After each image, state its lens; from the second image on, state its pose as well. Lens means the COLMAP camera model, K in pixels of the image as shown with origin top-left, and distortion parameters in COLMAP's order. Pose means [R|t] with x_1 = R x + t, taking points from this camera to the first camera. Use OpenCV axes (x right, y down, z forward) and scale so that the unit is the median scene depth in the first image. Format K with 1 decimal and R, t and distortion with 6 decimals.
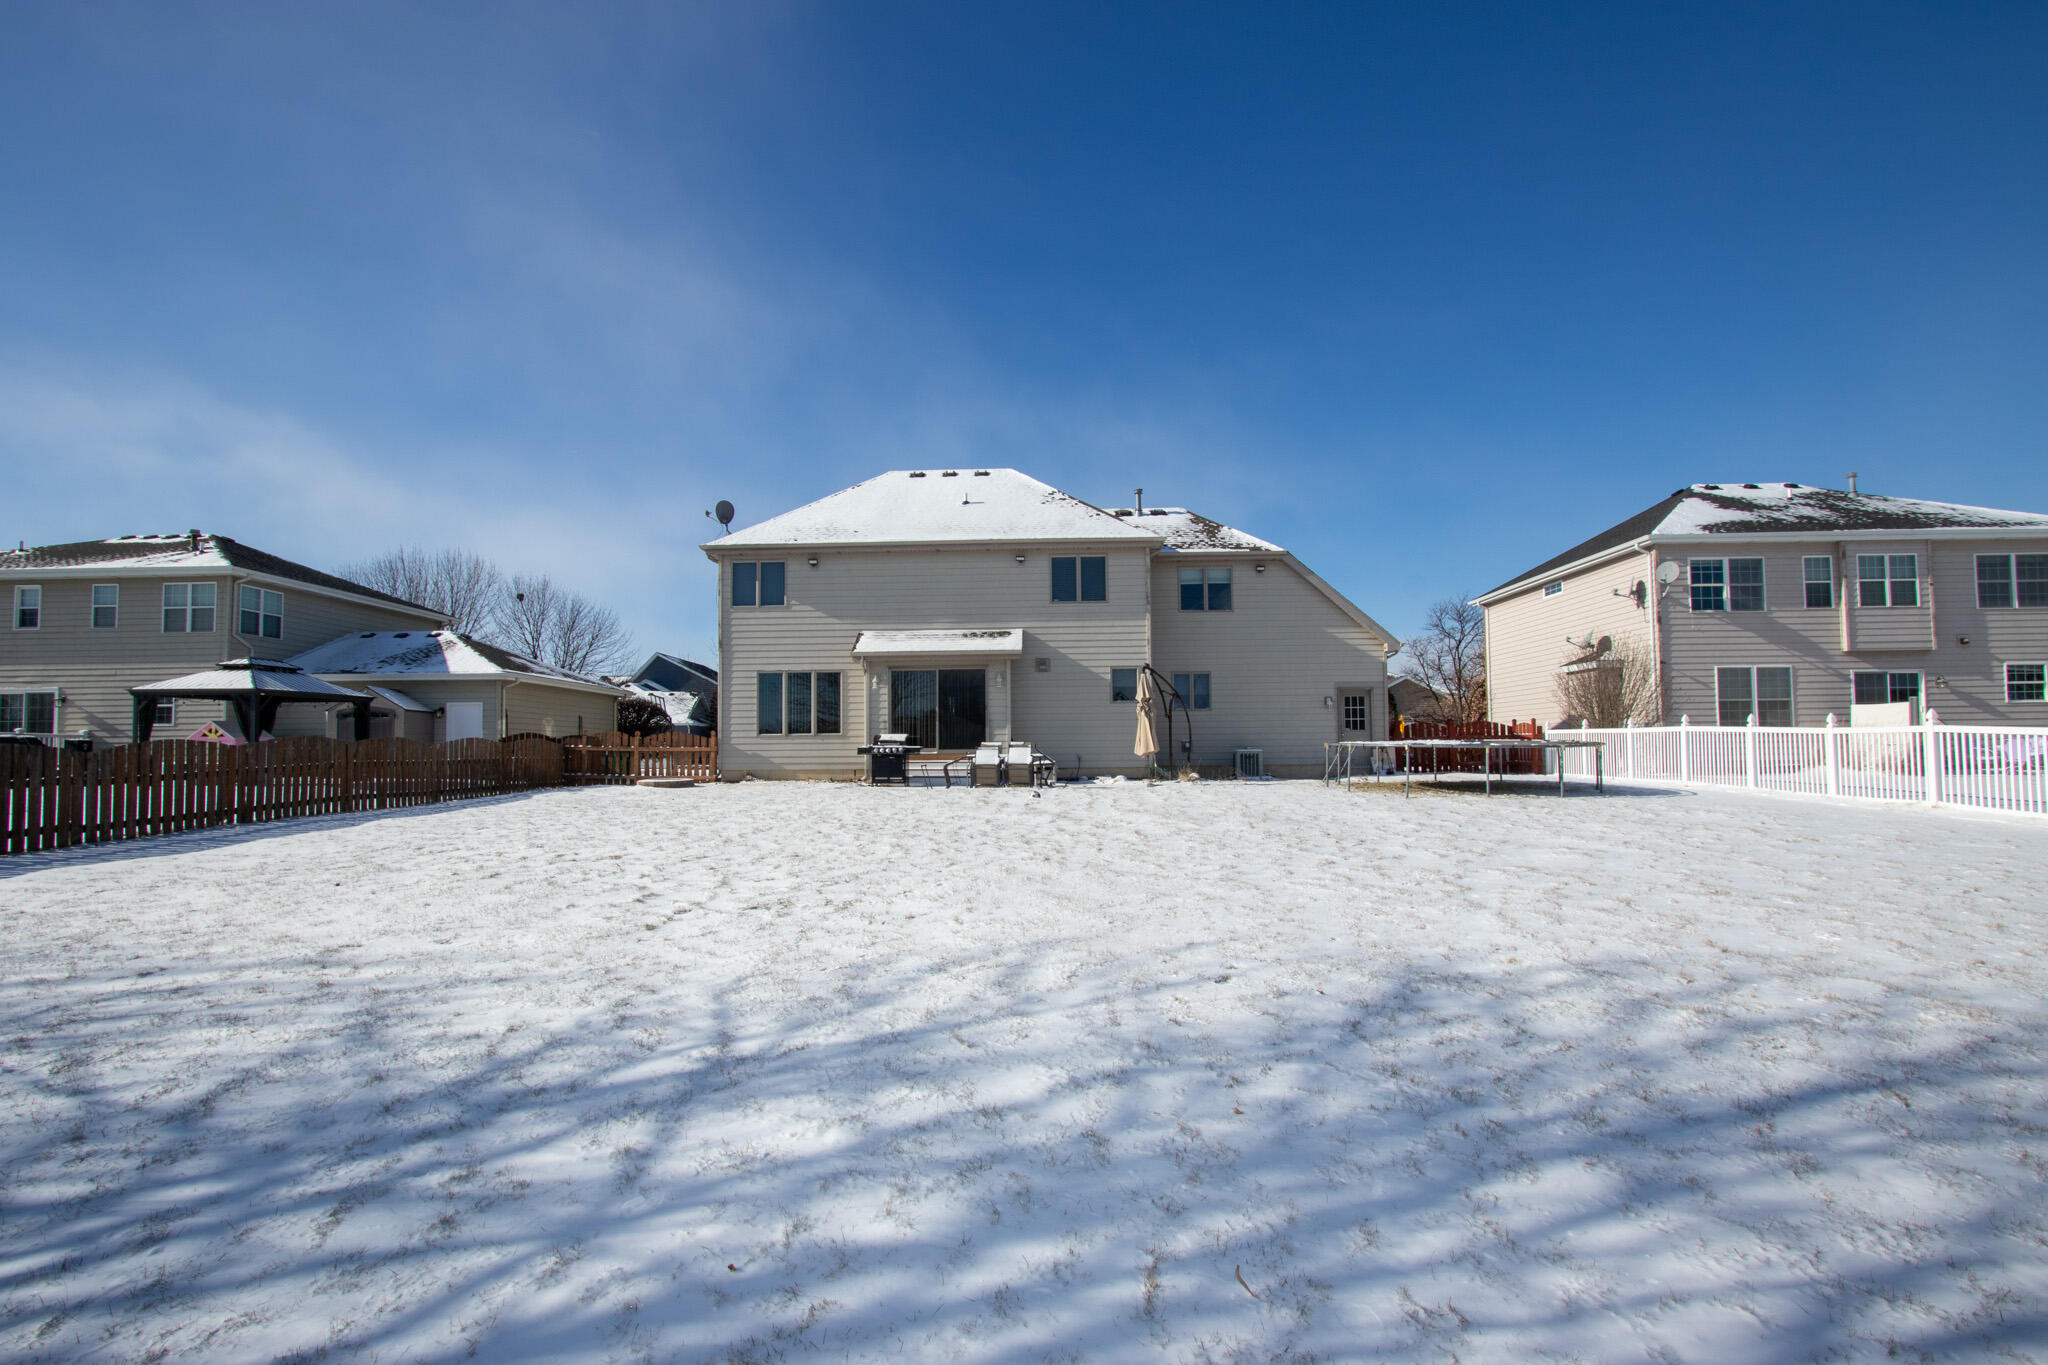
lens RADIAL K [[949.3, 0, 1013.3], [0, 949.3, 707.7], [0, 0, 1]] dist [-0.011771, 0.000770]
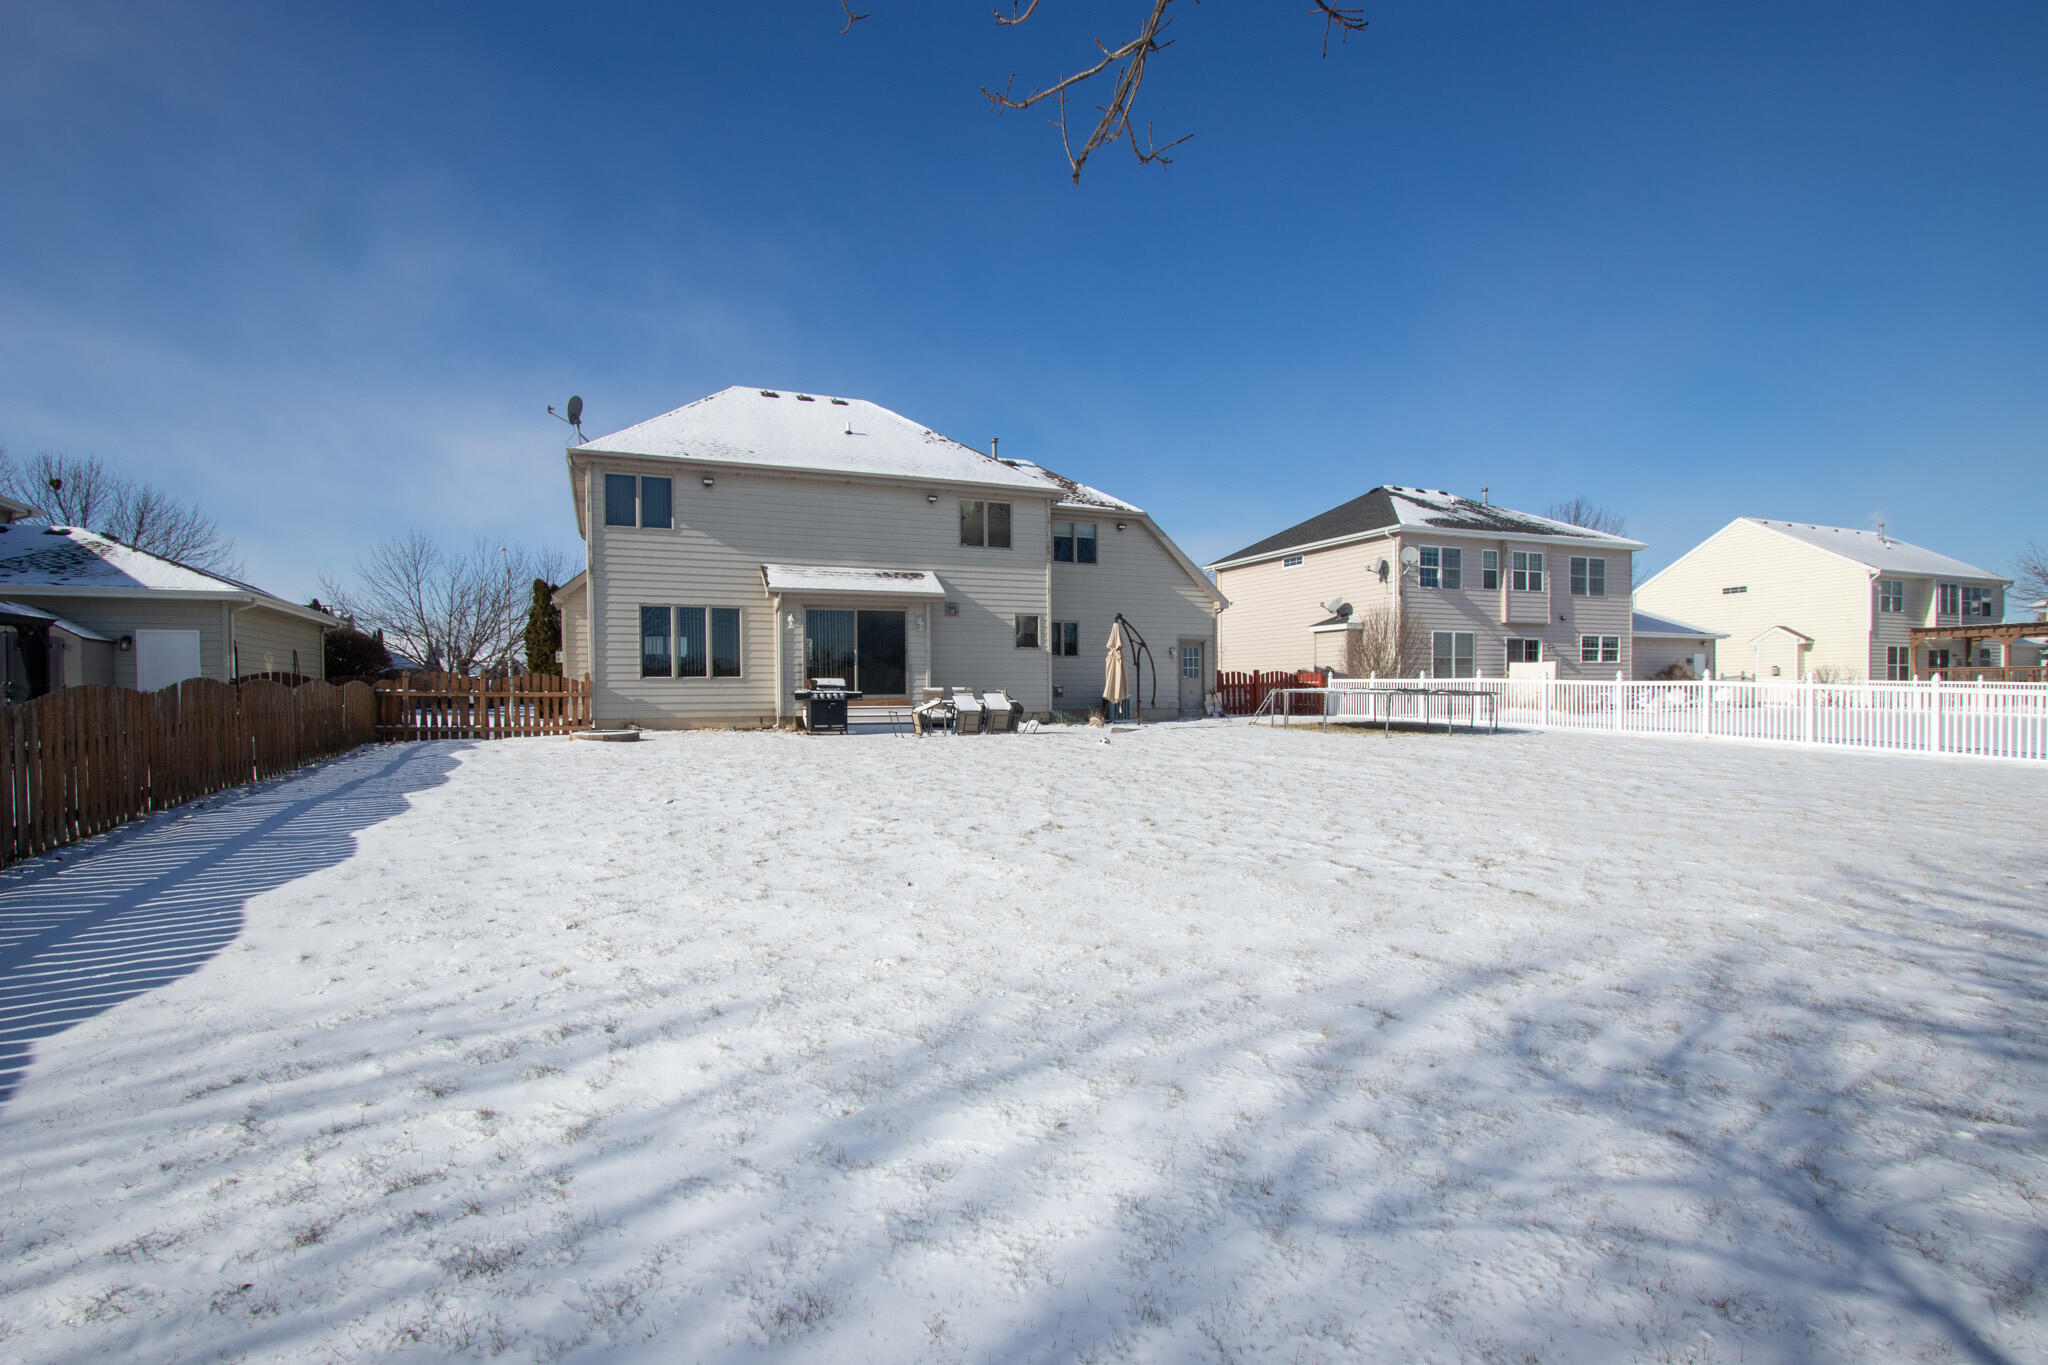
lens RADIAL K [[949.3, 0, 1013.3], [0, 949.3, 707.7], [0, 0, 1]] dist [-0.011771, 0.000770]
pose [[0.901729, -0.005420, 0.432268, -0.336766], [-0.020474, 0.998264, 0.055227, 0.001288], [-0.431817, -0.058650, 0.900053, 0.074770]]
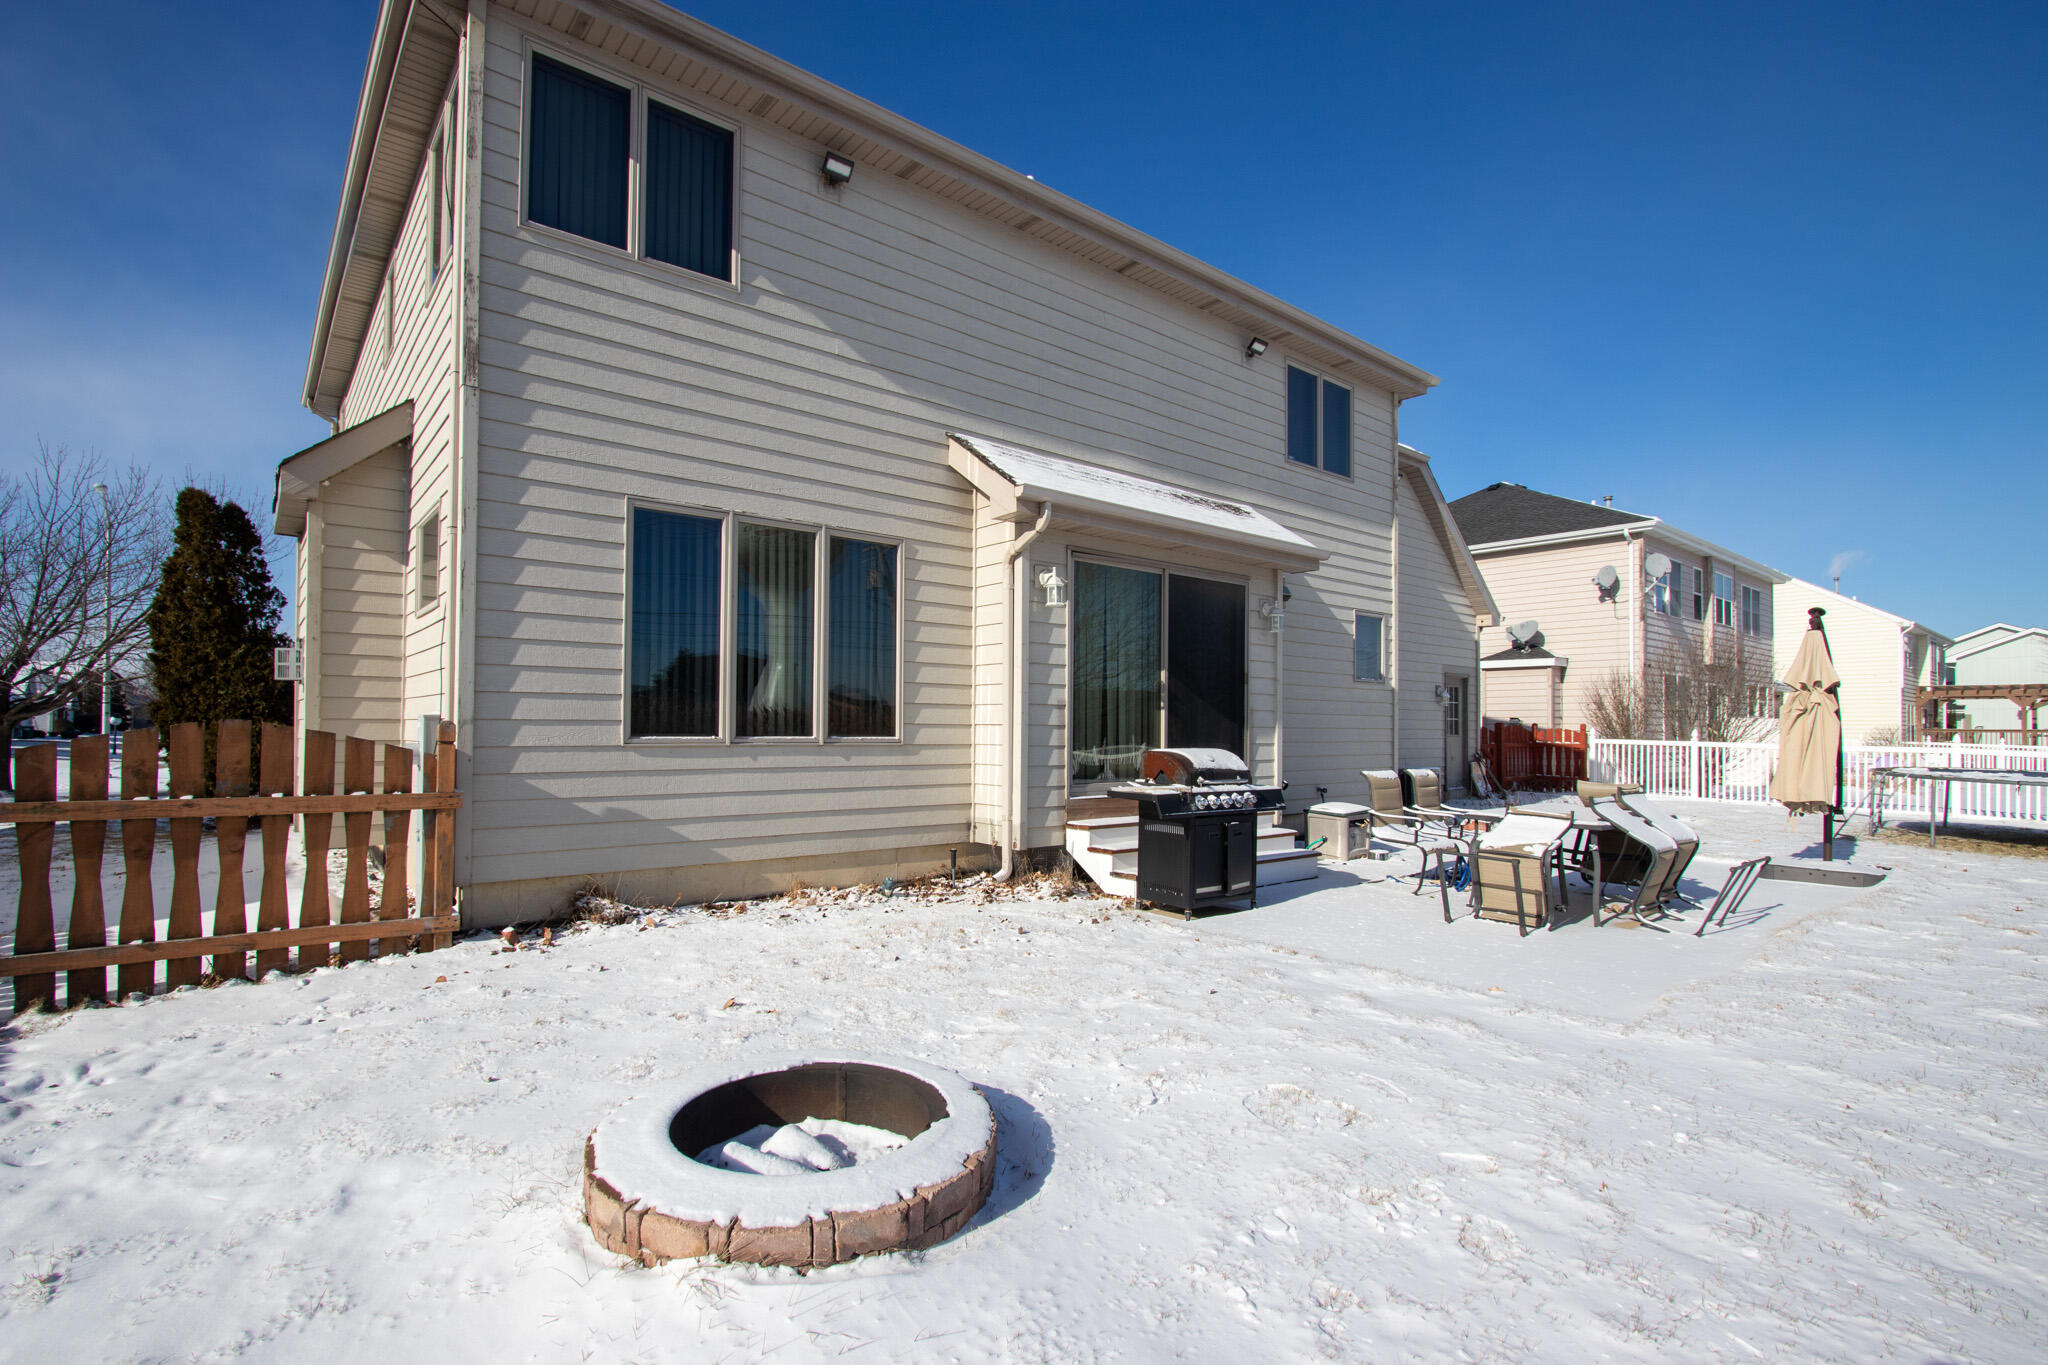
lens RADIAL K [[949.3, 0, 1013.3], [0, 949.3, 707.7], [0, 0, 1]] dist [-0.011771, 0.000770]
pose [[0.746823, 0.028028, 0.664432, -0.364536], [-0.046413, 0.998872, 0.010033, 0.012357], [-0.663401, -0.038331, 0.747282, 0.731497]]
